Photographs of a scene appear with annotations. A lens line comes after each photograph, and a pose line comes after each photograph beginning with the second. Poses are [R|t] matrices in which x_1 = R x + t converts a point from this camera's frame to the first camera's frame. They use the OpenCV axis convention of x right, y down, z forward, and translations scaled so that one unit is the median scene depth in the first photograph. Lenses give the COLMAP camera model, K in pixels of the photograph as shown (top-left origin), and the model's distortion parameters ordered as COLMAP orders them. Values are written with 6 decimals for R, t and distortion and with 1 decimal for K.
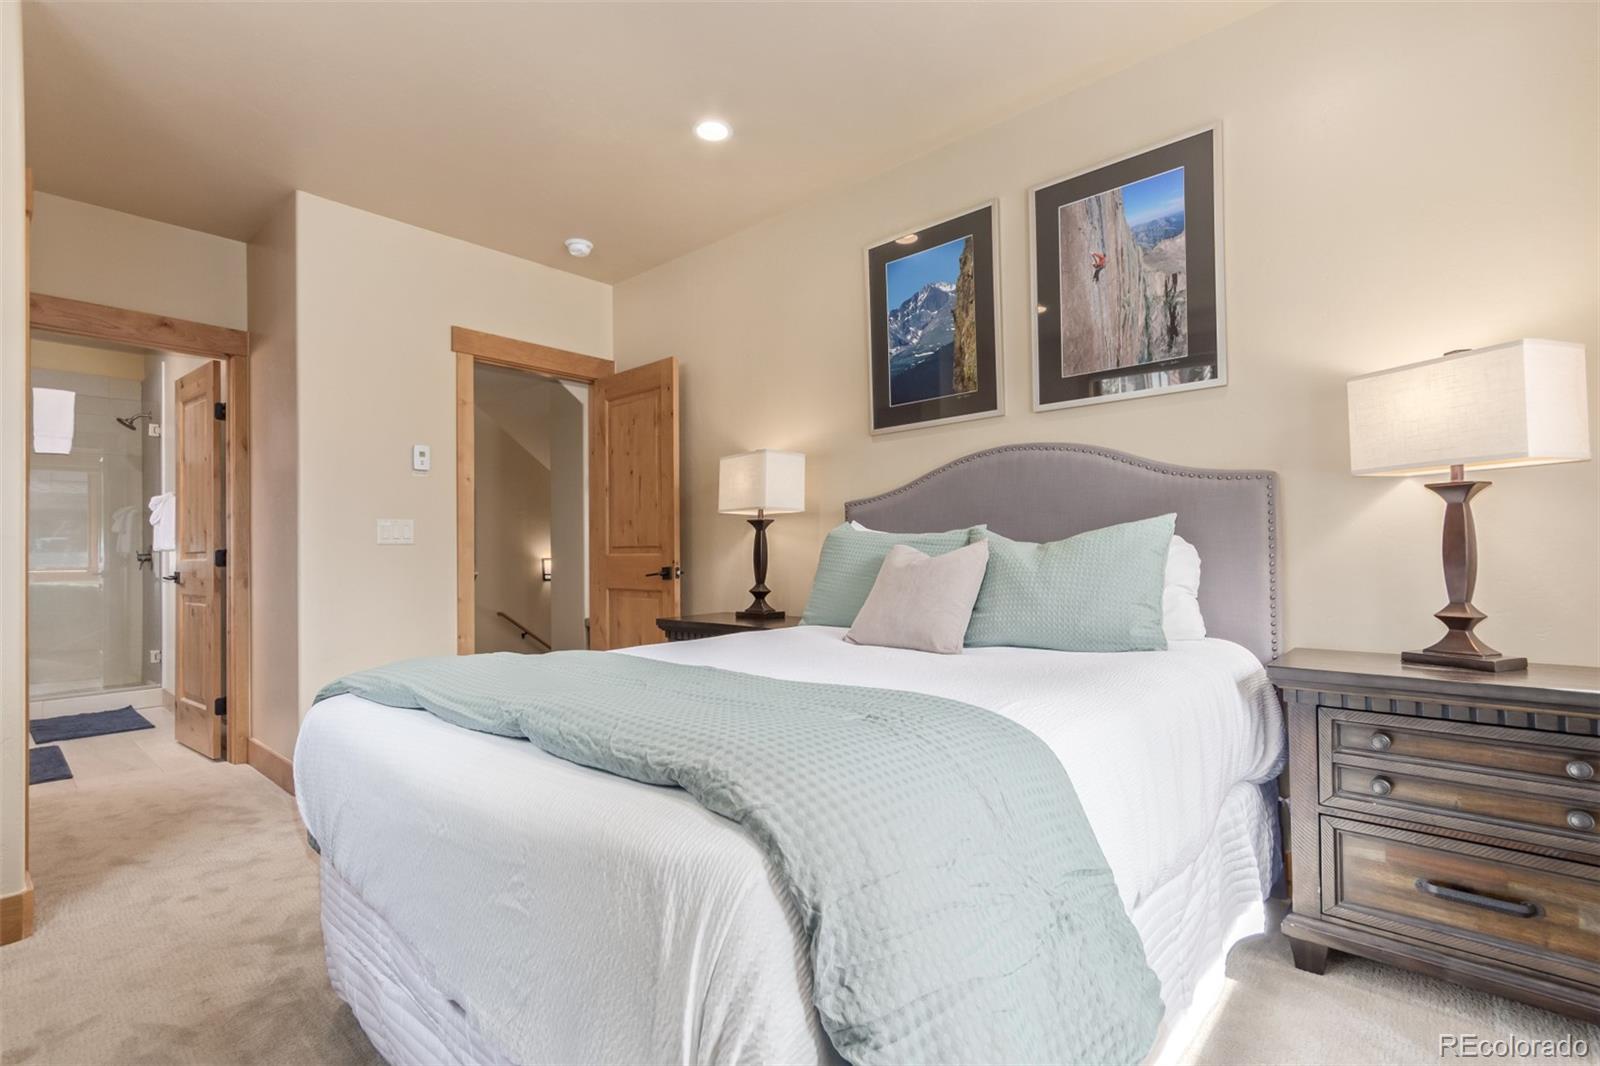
lens RADIAL K [[751.6, 0, 799.8], [0, 751.6, 534.9], [0, 0, 1]] dist [0.009140, -0.000499]
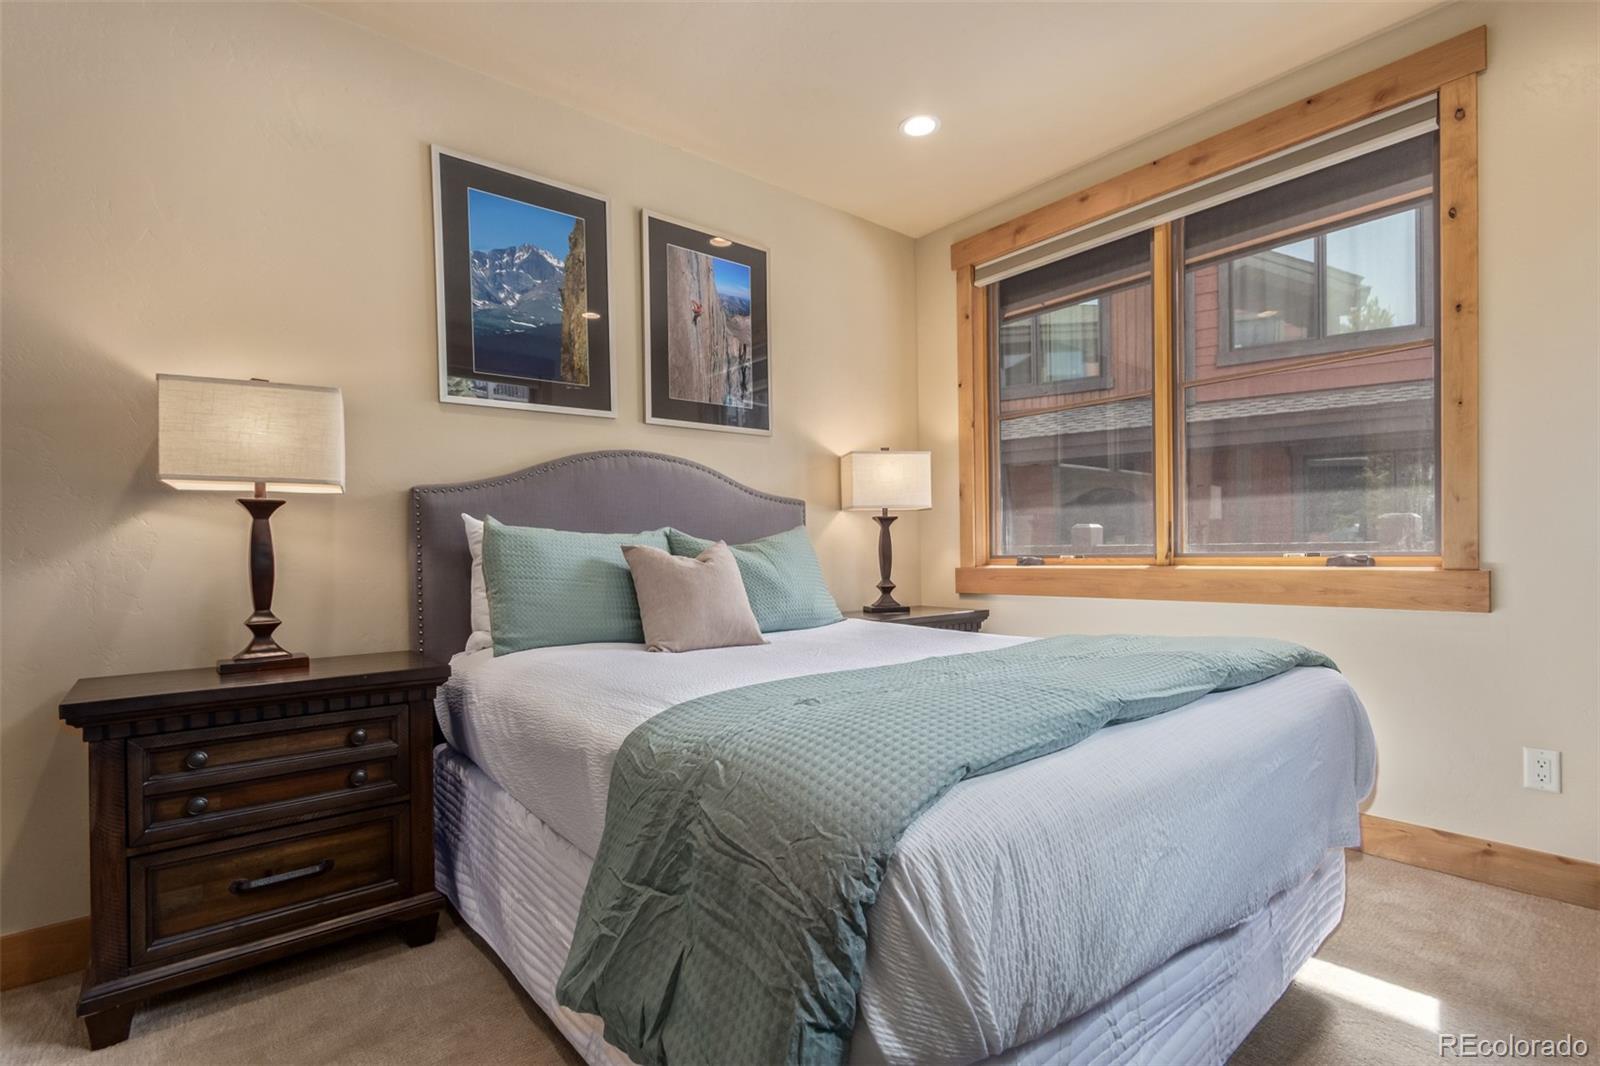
lens RADIAL K [[751.6, 0, 799.5], [0, 751.6, 545.3], [0, 0, 1]] dist [0.009140, -0.000499]
pose [[0.154406, 0.017372, 0.987855, -0.666107], [-0.011339, 0.999811, -0.015810, 0.022559], [-0.987942, -0.008760, 0.154574, 0.591336]]
